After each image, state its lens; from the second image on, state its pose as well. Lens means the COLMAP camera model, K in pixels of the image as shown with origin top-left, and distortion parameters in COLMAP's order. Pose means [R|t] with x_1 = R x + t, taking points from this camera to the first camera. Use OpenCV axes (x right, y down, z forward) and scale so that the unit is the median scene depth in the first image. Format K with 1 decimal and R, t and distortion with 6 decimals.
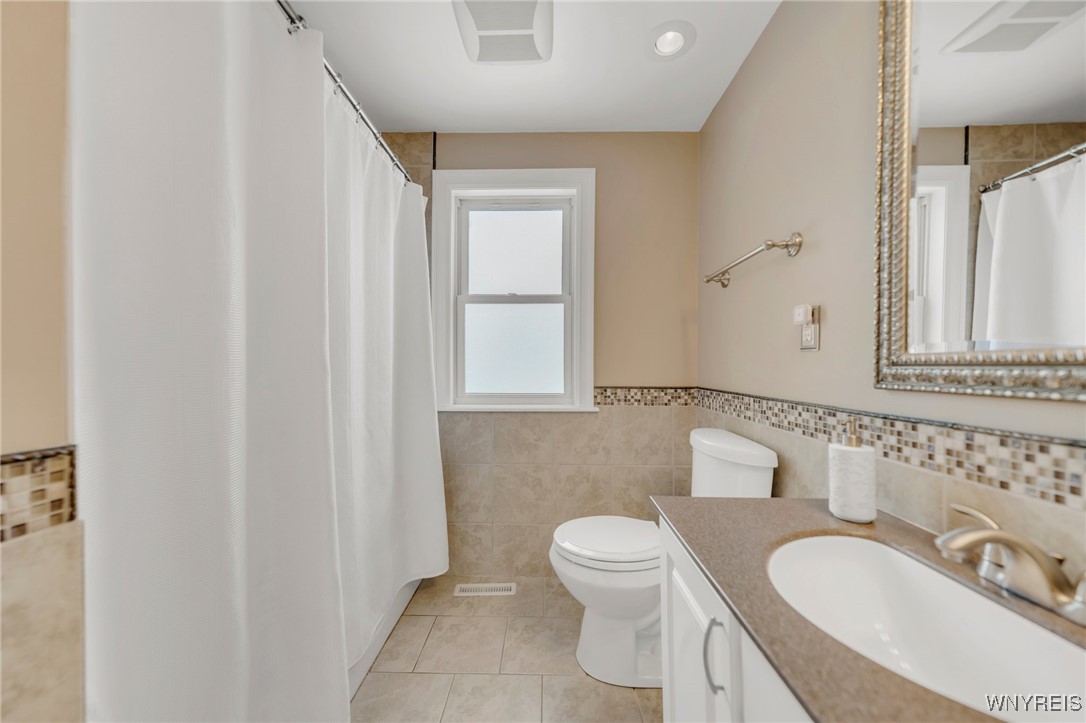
lens RADIAL K [[381.5, 0, 533.8], [0, 381.5, 362.9], [0, 0, 1]] dist [0.000662, -0.000109]
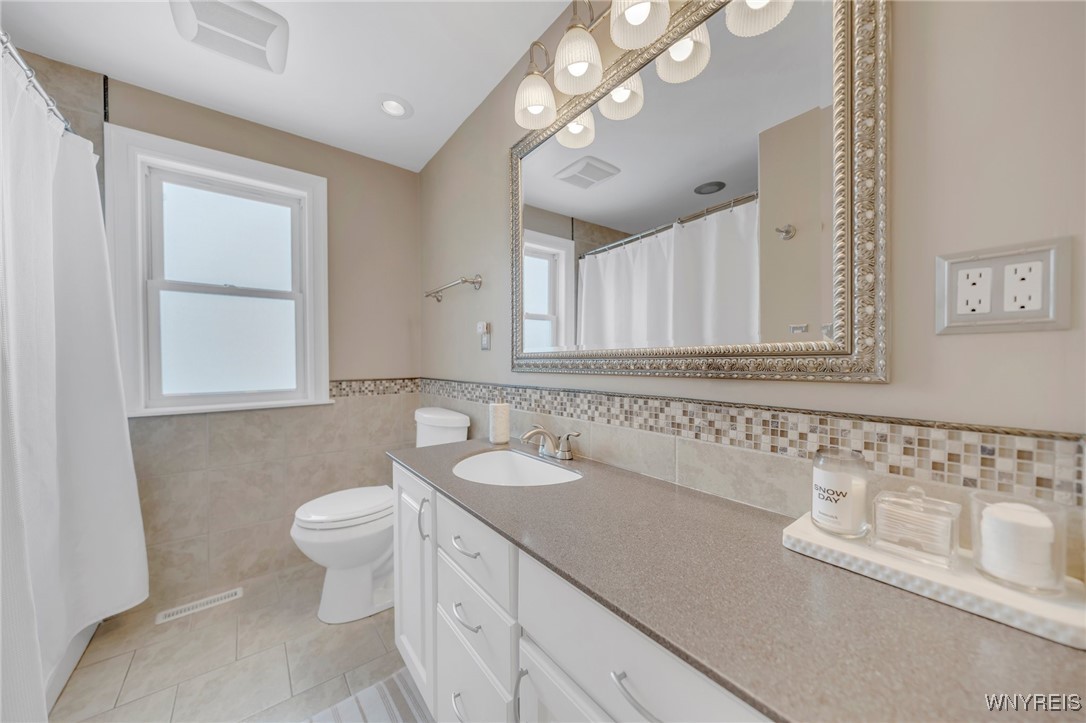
lens RADIAL K [[381.5, 0, 533.8], [0, 381.5, 362.9], [0, 0, 1]] dist [0.000662, -0.000109]
pose [[0.774071, -0.012439, 0.632977, -0.087635], [0.005577, 0.999902, 0.012830, 0.000967], [-0.633074, -0.006401, 0.774065, -0.235490]]
